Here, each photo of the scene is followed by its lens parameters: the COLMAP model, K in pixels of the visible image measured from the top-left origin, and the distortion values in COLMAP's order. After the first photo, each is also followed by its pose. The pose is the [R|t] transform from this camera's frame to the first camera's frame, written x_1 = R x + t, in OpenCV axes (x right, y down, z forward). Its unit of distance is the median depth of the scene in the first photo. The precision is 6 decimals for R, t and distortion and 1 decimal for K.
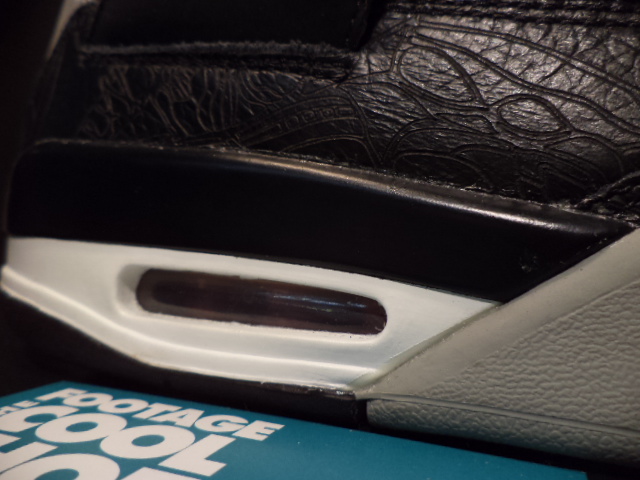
lens RADIAL K [[524.4, 0, 315.7], [0, 524.4, 241.9], [0, 0, 1]] dist [-0.015262, 0.003670]
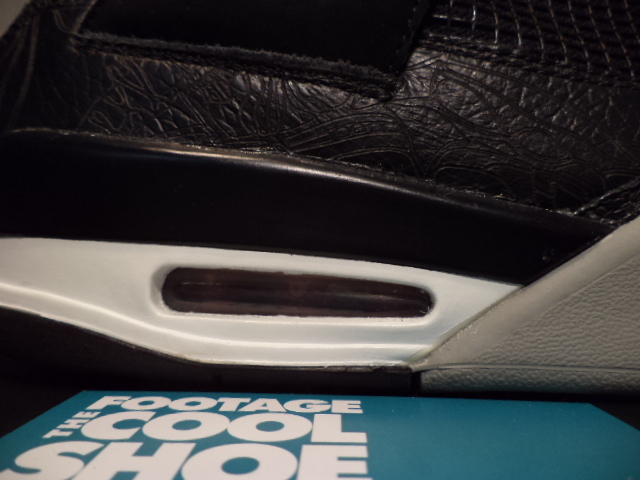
lens RADIAL K [[536.7, 0, 320.0], [0, 536.7, 240.0], [0, 0, 1]] dist [-0.010992, -0.015920]
pose [[0.930353, -0.009007, 0.366554, -0.595902], [0.006110, 0.999940, 0.009062, -0.012671], [-0.366614, -0.006192, 0.930353, -0.059893]]
